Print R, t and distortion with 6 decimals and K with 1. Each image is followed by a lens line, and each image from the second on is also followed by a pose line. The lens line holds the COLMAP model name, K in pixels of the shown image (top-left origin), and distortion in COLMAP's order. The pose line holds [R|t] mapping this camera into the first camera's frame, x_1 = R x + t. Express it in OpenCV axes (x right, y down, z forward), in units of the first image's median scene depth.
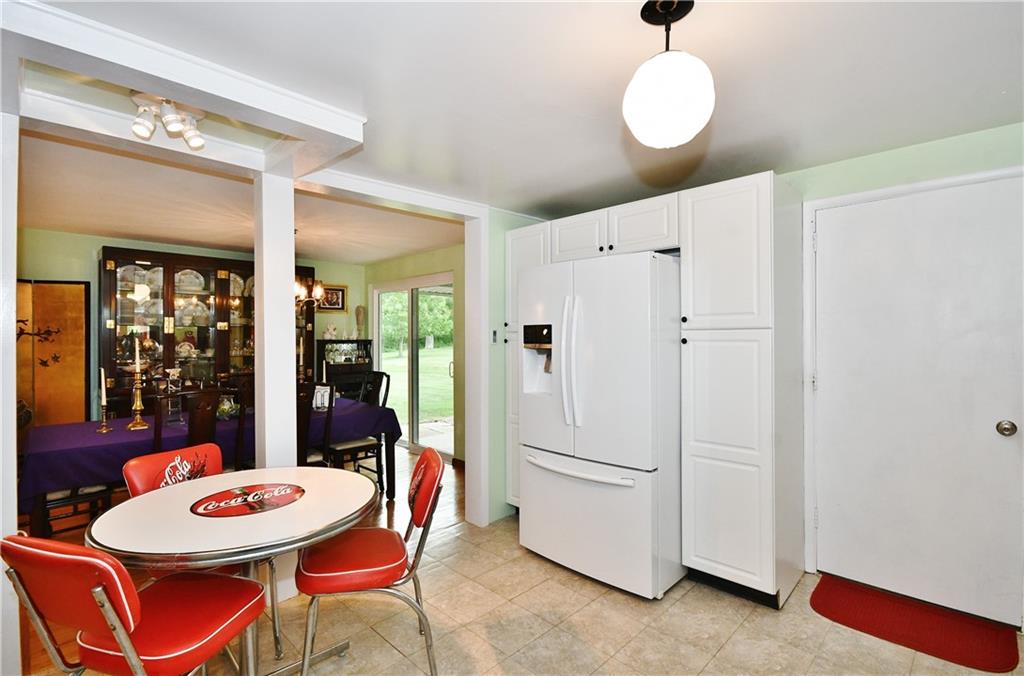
lens RADIAL K [[472.9, 0, 508.6], [0, 472.9, 334.7], [0, 0, 1]] dist [-0.001202, 0.000524]
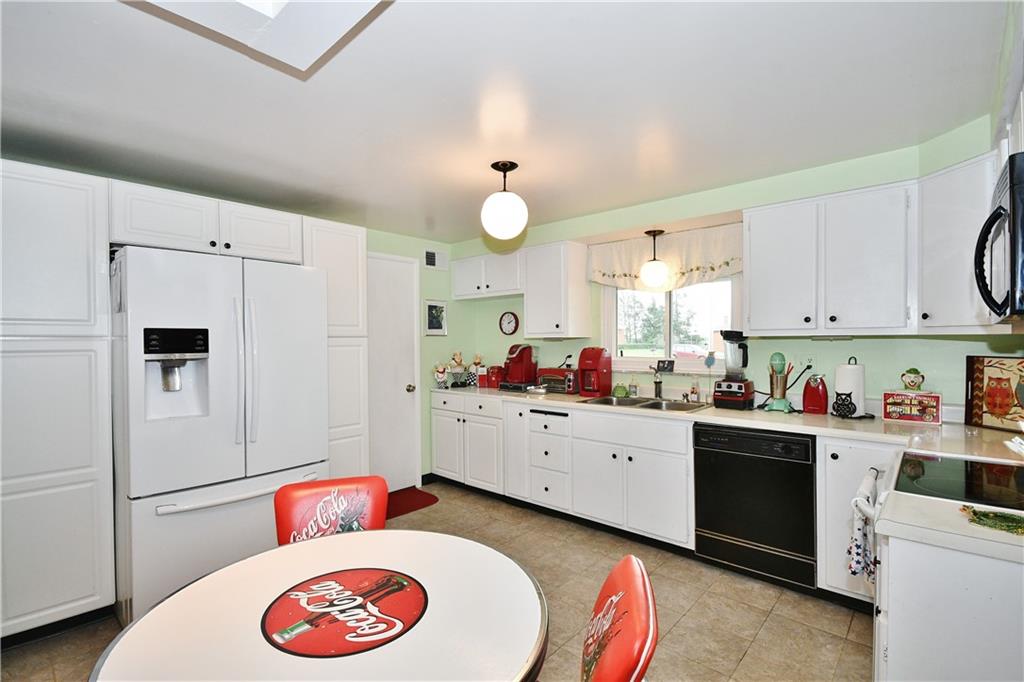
lens RADIAL K [[472.9, 0, 503.7], [0, 472.9, 346.2], [0, 0, 1]] dist [-0.001202, 0.000524]
pose [[-0.034746, -0.006150, 0.999377, -0.893940], [0.000505, 0.999981, 0.006172, 0.004540], [-0.999396, 0.000719, -0.034742, 0.627671]]
